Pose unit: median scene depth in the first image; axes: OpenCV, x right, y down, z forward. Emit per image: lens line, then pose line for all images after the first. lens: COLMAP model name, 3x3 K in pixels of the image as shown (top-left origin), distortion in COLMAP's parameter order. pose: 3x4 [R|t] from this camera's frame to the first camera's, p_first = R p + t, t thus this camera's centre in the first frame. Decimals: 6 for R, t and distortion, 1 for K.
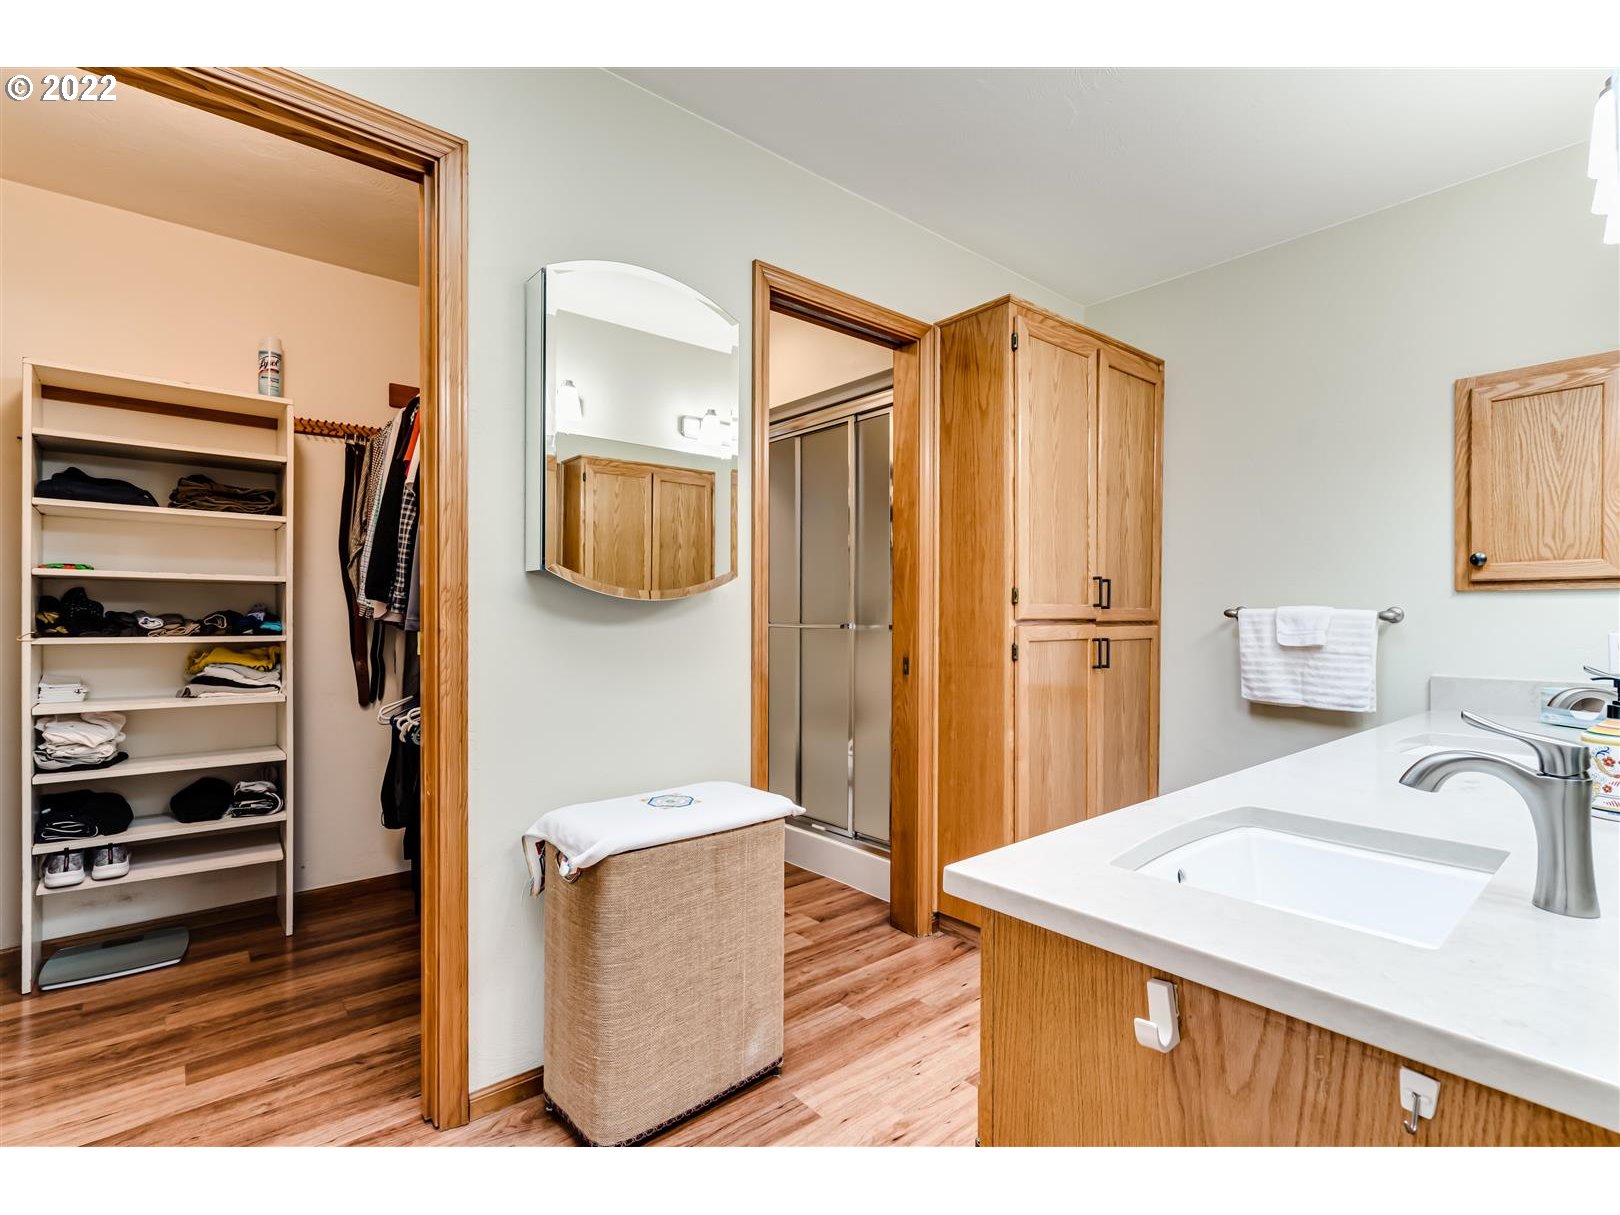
lens RADIAL K [[736.1, 0, 801.8], [0, 736.1, 610.4], [0, 0, 1]] dist [-0.004731, -0.000093]
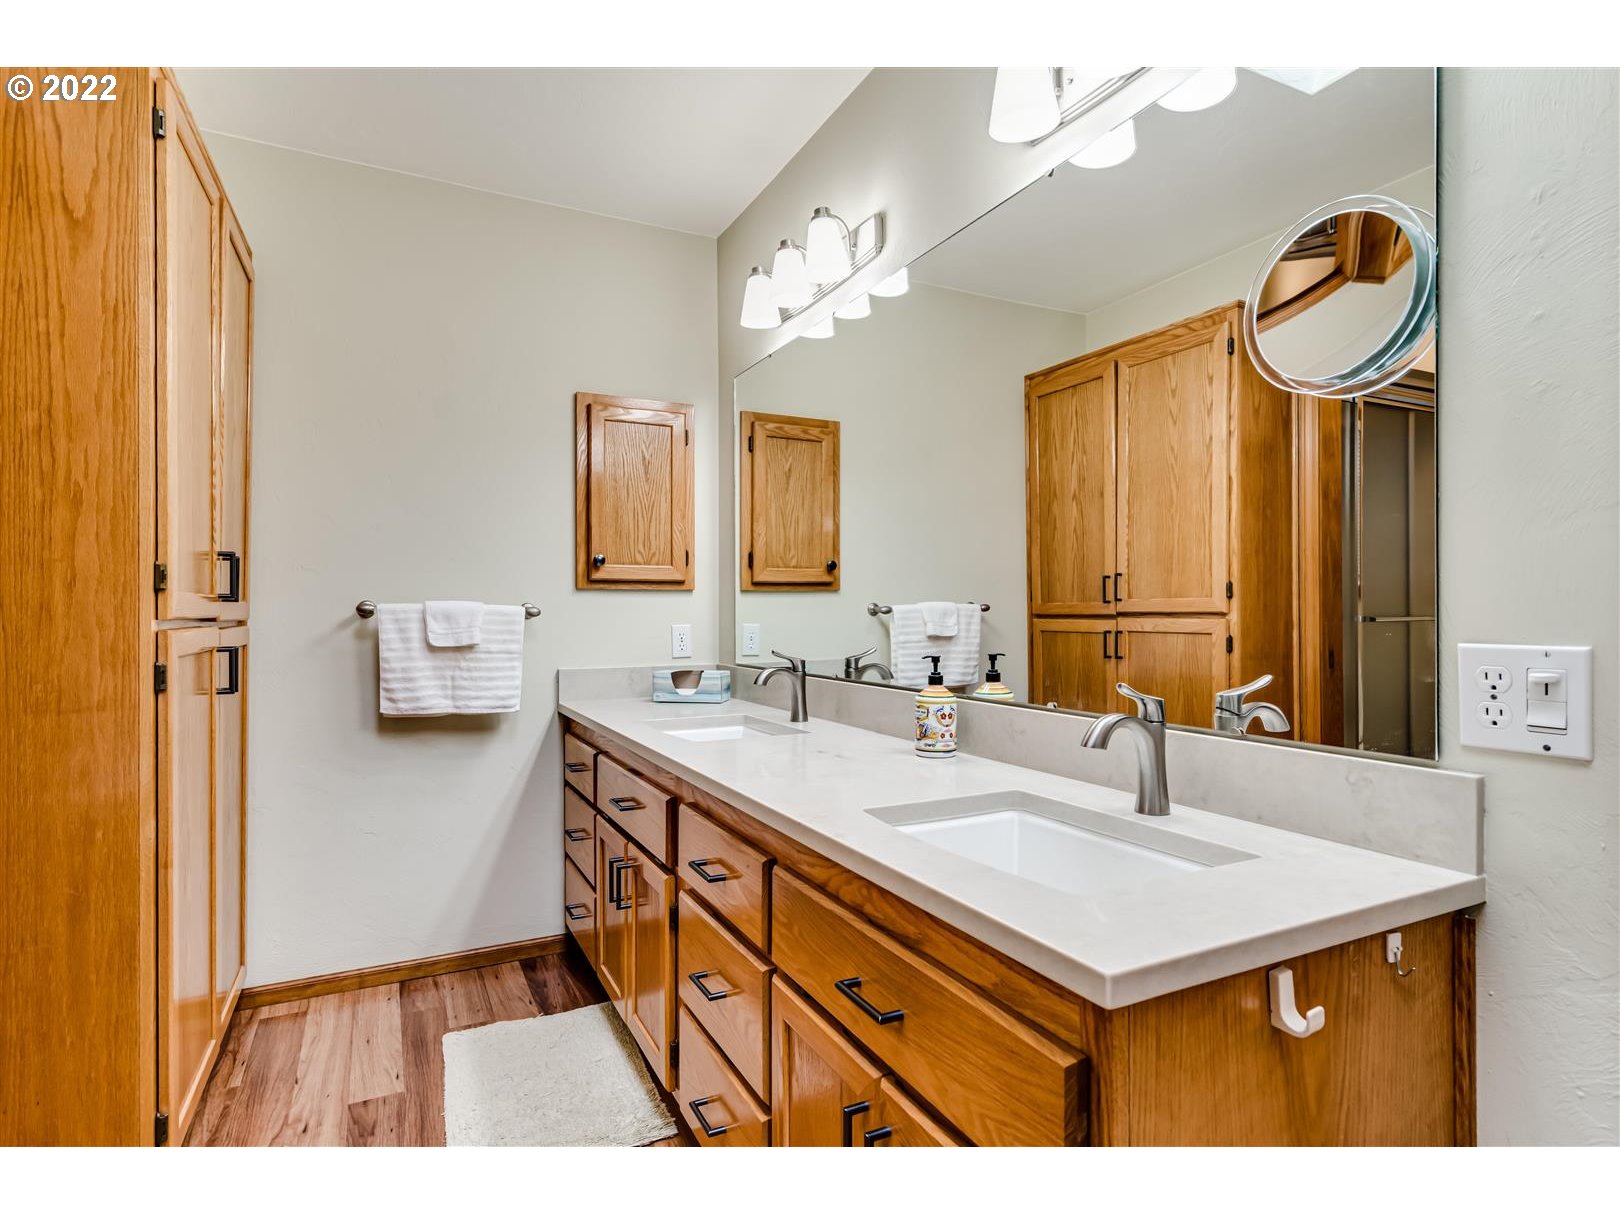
lens RADIAL K [[839.0, 0, 805.6], [0, 839.0, 606.6], [0, 0, 1]] dist [-0.001504, -0.000112]
pose [[0.239964, 0.004756, 0.970770, -0.203102], [-0.003666, 0.999985, -0.003993, 0.003394], [-0.970775, -0.002601, 0.239978, 0.351505]]
